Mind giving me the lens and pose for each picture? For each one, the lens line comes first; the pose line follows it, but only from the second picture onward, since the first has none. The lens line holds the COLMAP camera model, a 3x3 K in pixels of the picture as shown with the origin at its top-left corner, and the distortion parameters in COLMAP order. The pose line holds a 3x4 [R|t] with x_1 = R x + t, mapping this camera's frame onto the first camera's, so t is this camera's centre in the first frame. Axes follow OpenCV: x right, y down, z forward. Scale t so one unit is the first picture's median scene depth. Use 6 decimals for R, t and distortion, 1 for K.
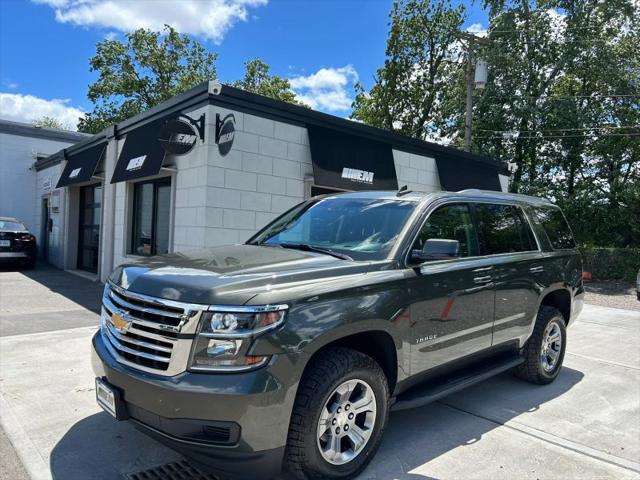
lens RADIAL K [[487.1, 0, 322.7], [0, 487.1, 245.8], [0, 0, 1]] dist [0.040361, -0.029748]
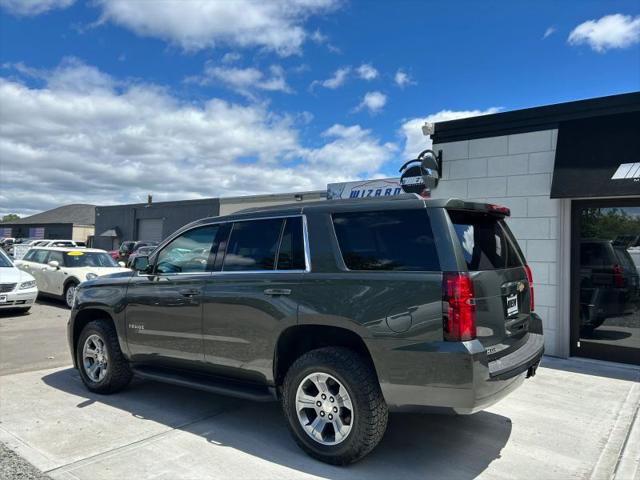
lens RADIAL K [[477.4, 0, 319.0], [0, 477.4, 240.6], [0, 0, 1]] dist [0.025351, -0.006751]
pose [[0.187747, -0.065785, -0.980012, 1.397697], [-0.034062, 0.996718, -0.073431, 0.022518], [0.981627, 0.047167, 0.184890, 1.040290]]
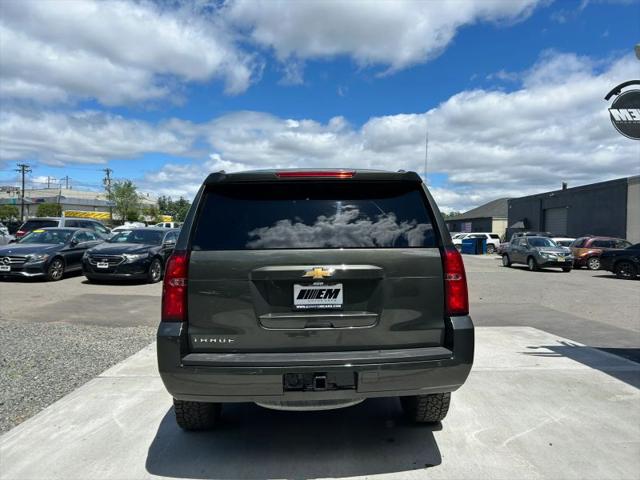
lens RADIAL K [[485.5, 0, 328.1], [0, 485.5, 237.7], [0, 0, 1]] dist [0.026434, -0.006057]
pose [[-0.635896, -0.052077, -0.770016, 1.127078], [-0.054576, 0.998257, -0.022443, -0.004872], [0.769843, 0.027753, -0.637630, 2.014248]]
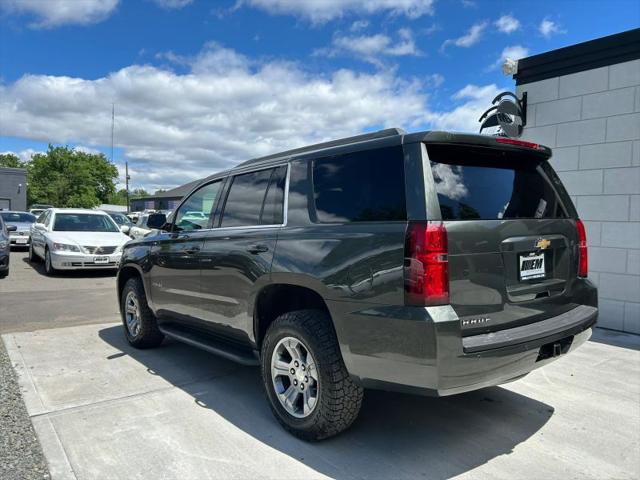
lens RADIAL K [[480.8, 0, 319.2], [0, 480.8, 236.3], [0, 0, 1]] dist [0.024852, -0.003514]
pose [[-0.068503, -0.013803, -0.997555, 1.312002], [-0.039863, 0.999144, -0.011087, 0.040535], [0.996854, 0.039006, -0.068995, 1.297505]]
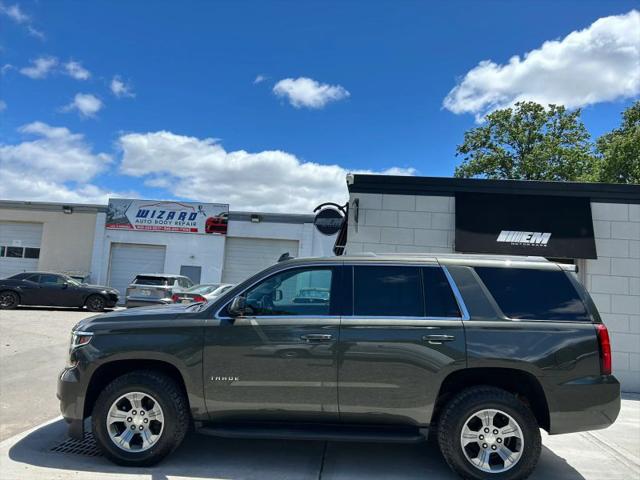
lens RADIAL K [[477.2, 0, 314.1], [0, 477.2, 239.7], [0, 0, 1]] dist [0.017650, -0.001982]
pose [[0.683538, -0.075906, -0.725957, 1.047755], [-0.042631, 0.988729, -0.143522, 0.007945], [0.728669, 0.129051, 0.672598, 0.263401]]
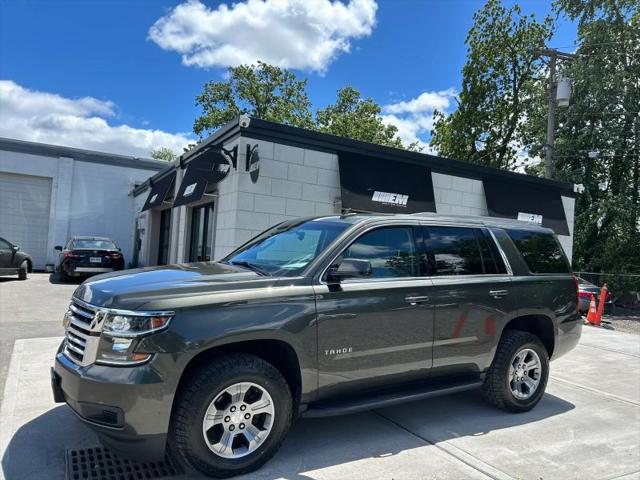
lens RADIAL K [[483.2, 0, 320.0], [0, 483.2, 242.0], [0, 0, 1]] dist [0.026144, -0.008098]
pose [[0.977997, 0.011311, -0.208311, 0.324527], [-0.022473, 0.998430, -0.051299, 0.005113], [0.207403, 0.054851, 0.976717, -0.044118]]
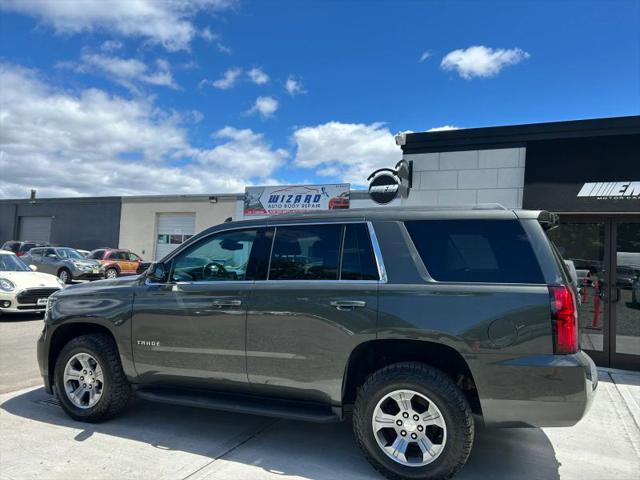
lens RADIAL K [[475.4, 0, 317.8], [0, 475.4, 242.5], [0, 0, 1]] dist [0.025929, -0.004013]
pose [[0.399173, -0.064778, -0.914585, 1.242762], [-0.037666, 0.995500, -0.086949, 0.022757], [0.916102, 0.069157, 0.394937, 0.749213]]
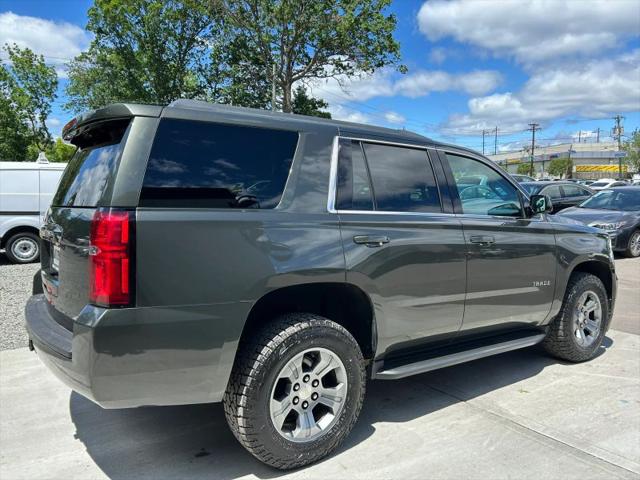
lens RADIAL K [[488.3, 0, 312.8], [0, 488.3, 240.1], [0, 0, 1]] dist [0.032076, -0.009870]
pose [[-0.988696, -0.056682, 0.138805, 0.152044], [-0.038999, 0.991142, 0.126954, -0.059235], [-0.144771, 0.120106, -0.982149, 2.170224]]
